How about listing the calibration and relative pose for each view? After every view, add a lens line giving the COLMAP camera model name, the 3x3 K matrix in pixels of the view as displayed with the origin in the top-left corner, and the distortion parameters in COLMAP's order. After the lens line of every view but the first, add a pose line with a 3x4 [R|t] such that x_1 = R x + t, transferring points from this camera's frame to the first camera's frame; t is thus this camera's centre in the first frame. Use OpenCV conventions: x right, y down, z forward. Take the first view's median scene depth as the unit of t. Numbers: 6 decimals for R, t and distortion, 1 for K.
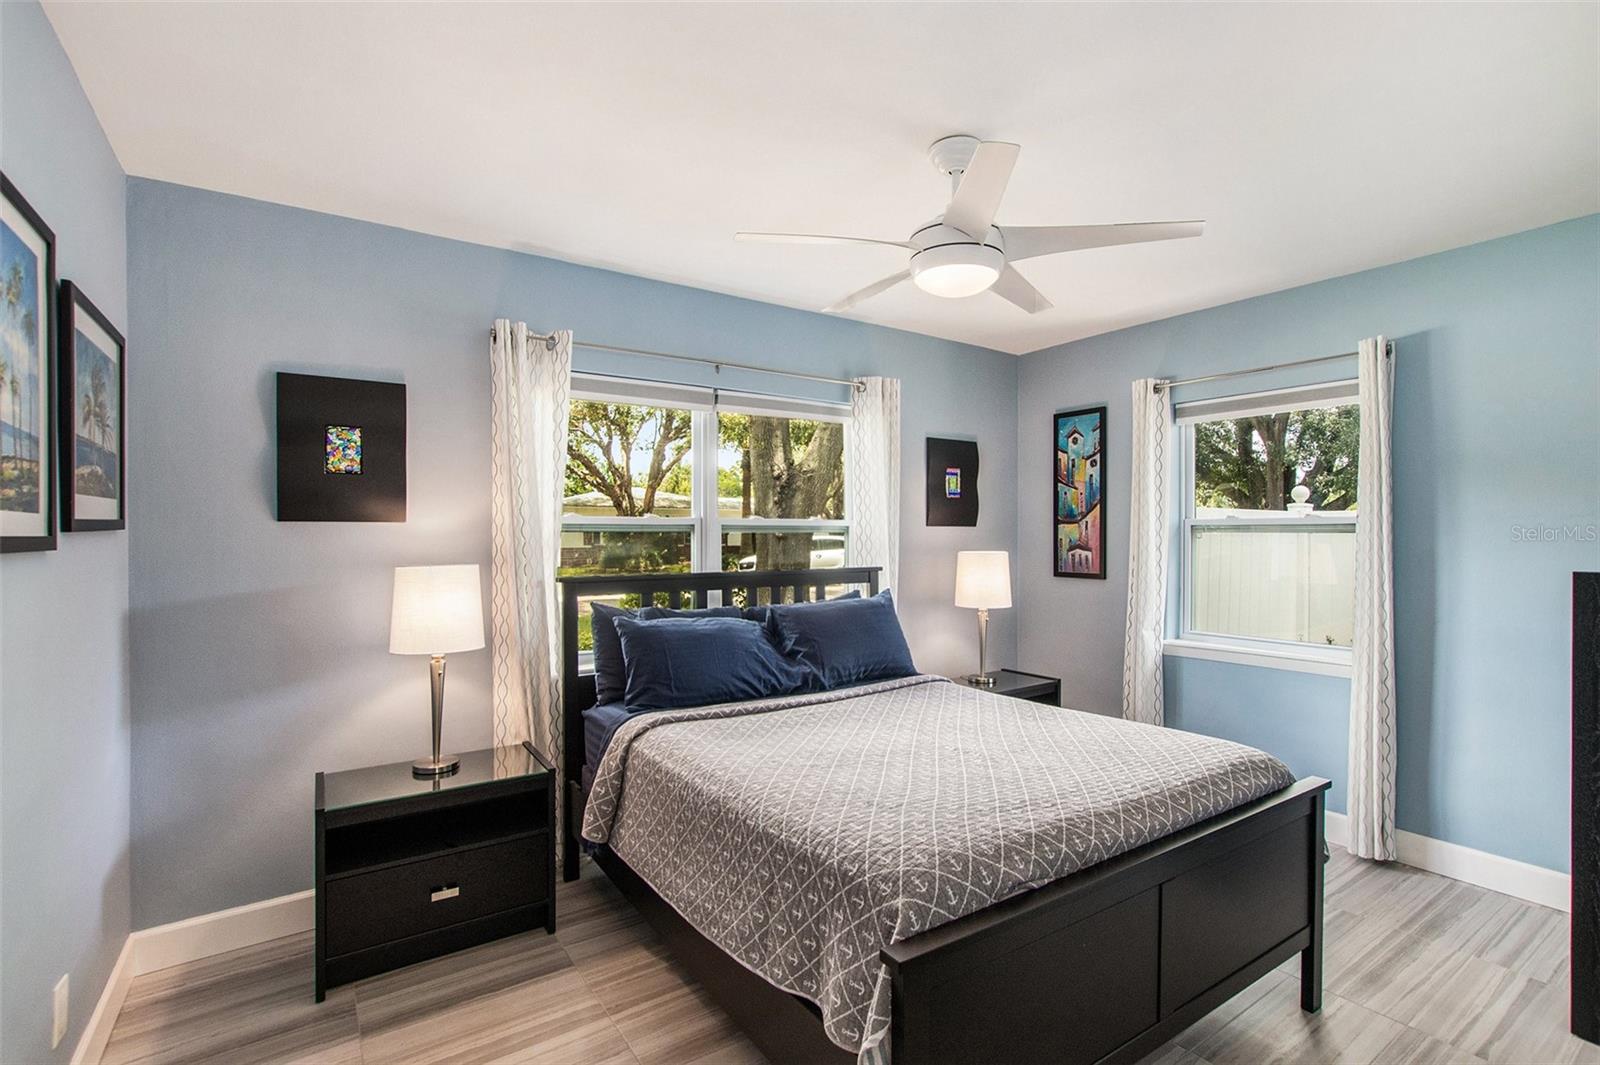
lens RADIAL K [[747.8, 0, 805.0], [0, 747.8, 543.0], [0, 0, 1]] dist [-0.029335, 0.000391]
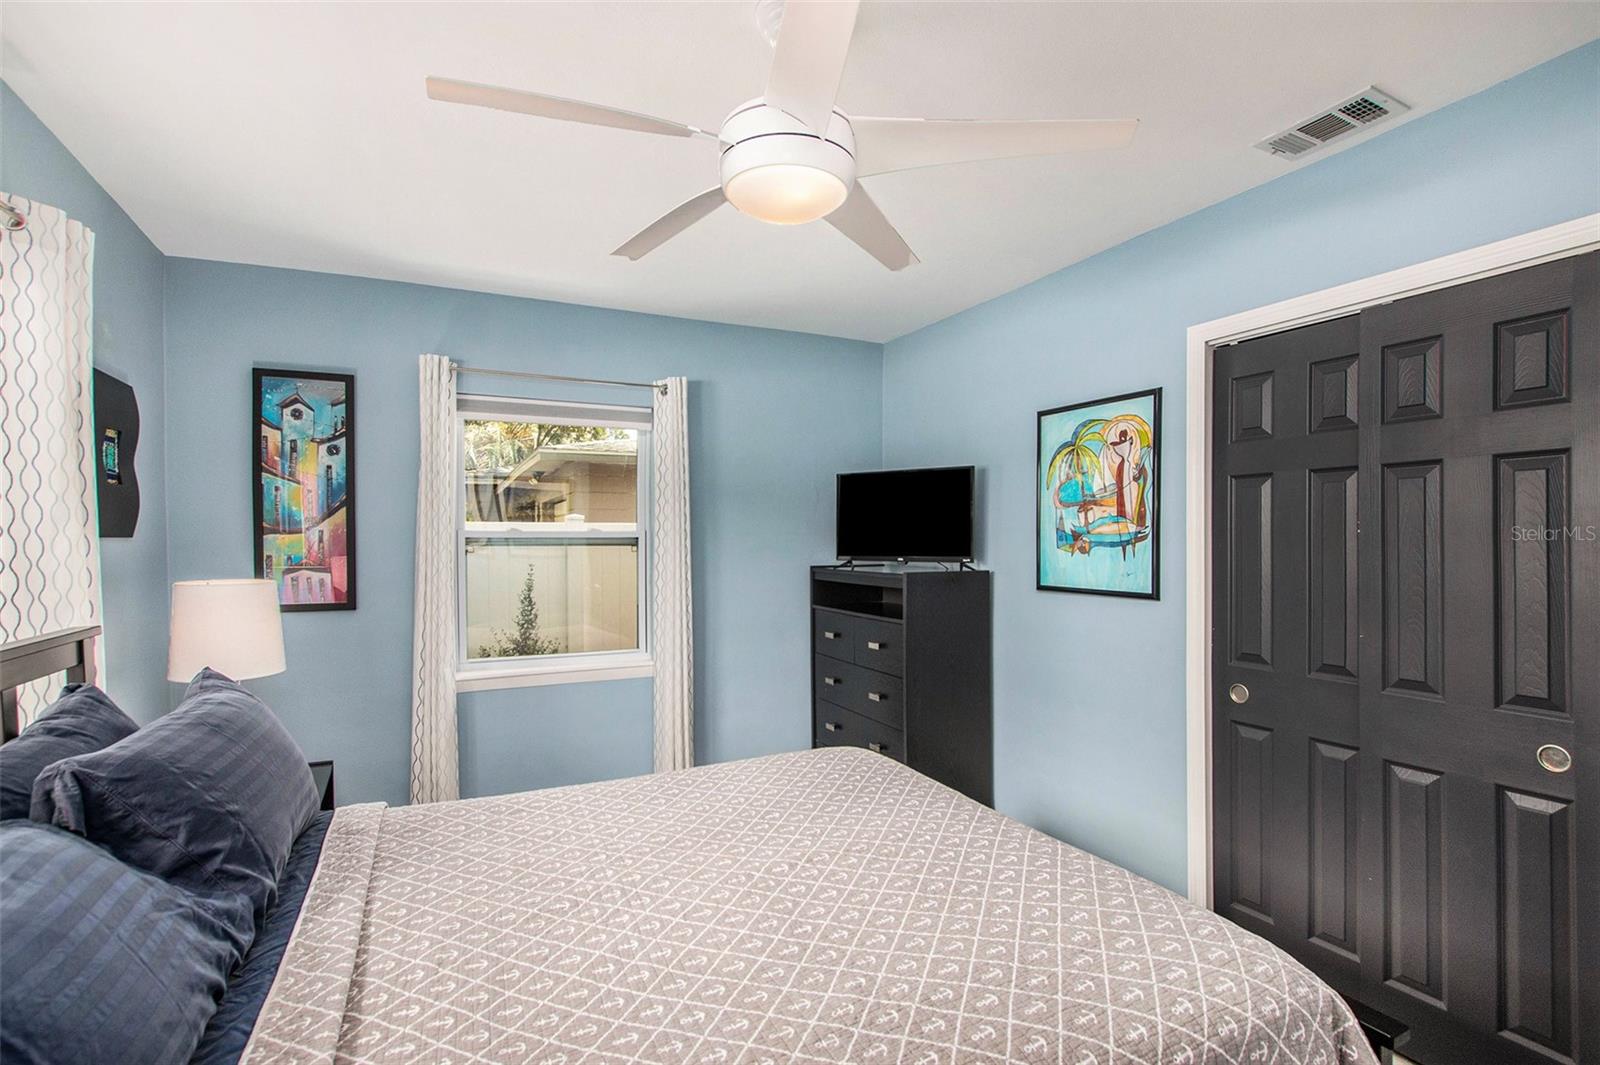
lens RADIAL K [[747.8, 0, 805.0], [0, 747.8, 543.0], [0, 0, 1]] dist [-0.029335, 0.000391]
pose [[0.137919, -0.005265, 0.990429, -0.255284], [0.011177, 0.999930, 0.003759, -0.015063], [-0.990380, 0.010552, 0.137969, 0.447639]]
